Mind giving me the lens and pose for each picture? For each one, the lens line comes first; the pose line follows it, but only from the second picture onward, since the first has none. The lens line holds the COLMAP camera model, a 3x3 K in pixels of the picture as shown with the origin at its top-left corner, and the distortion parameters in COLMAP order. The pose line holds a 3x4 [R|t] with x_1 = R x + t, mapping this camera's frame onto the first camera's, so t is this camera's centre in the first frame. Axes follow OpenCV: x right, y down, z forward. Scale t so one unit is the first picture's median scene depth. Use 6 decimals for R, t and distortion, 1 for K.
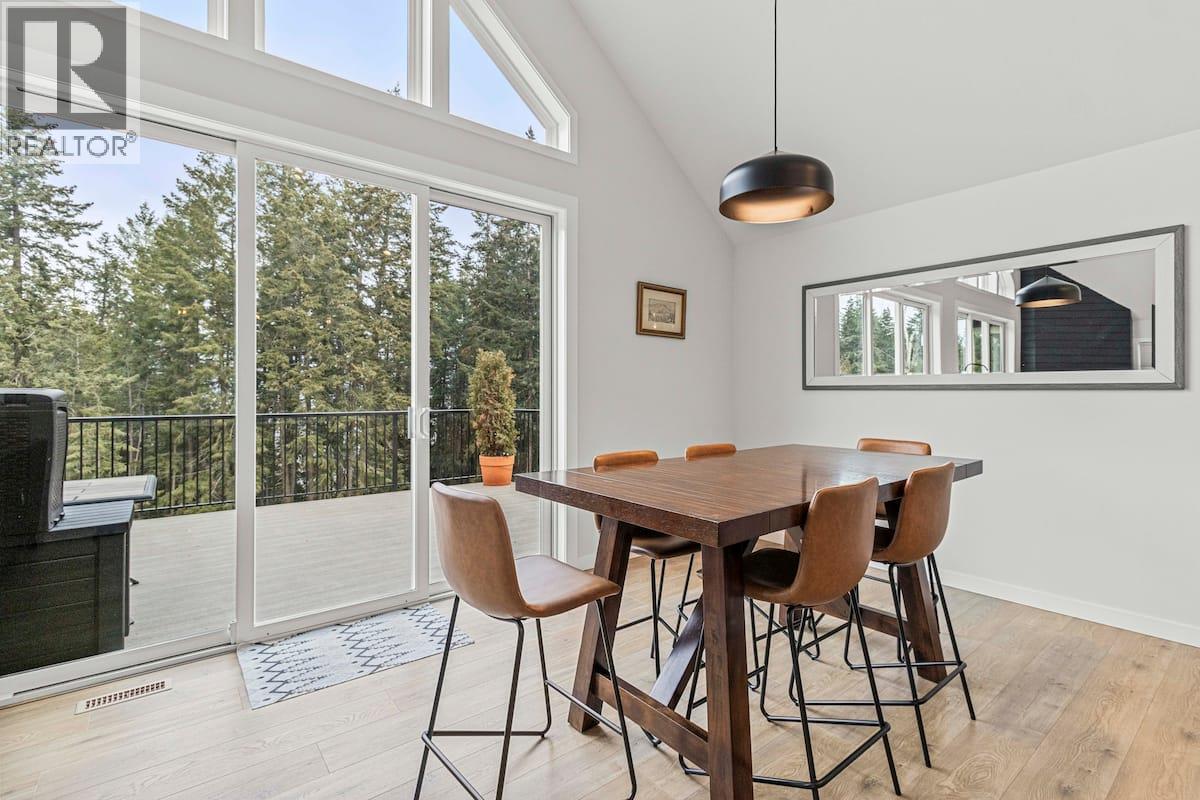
lens RADIAL K [[557.3, 0, 595.3], [0, 557.3, 390.5], [0, 0, 1]] dist [0.006317, 0.000465]
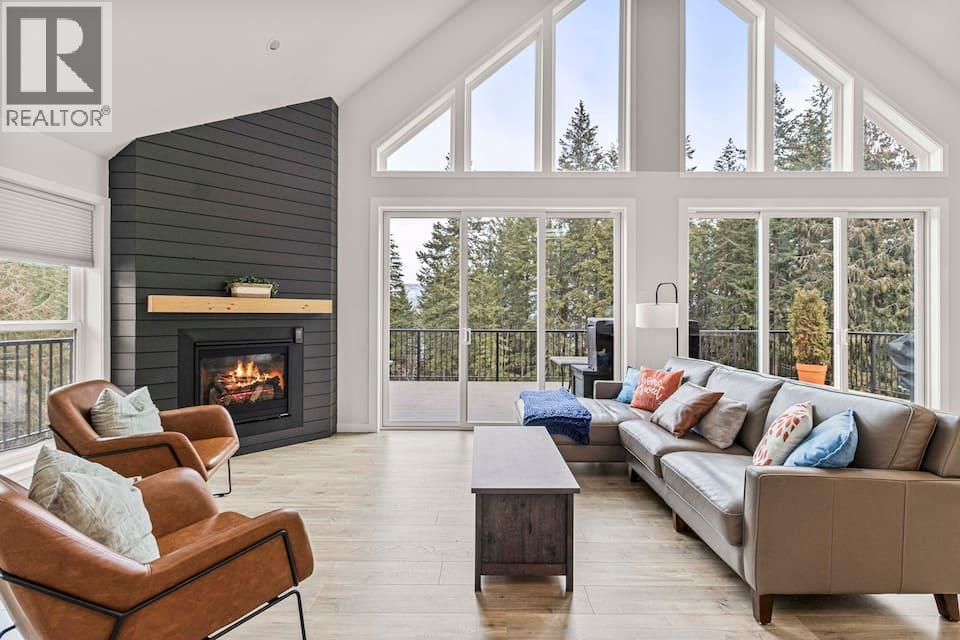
lens RADIAL K [[445.8, 0, 477.7], [0, 445.8, 316.1], [0, 0, 1]] dist [0.006317, 0.000465]
pose [[0.783353, 0.002629, -0.621571, -0.251092], [-0.000728, 0.999994, 0.003312, -0.011838], [0.621576, -0.002142, 0.783351, -0.736014]]
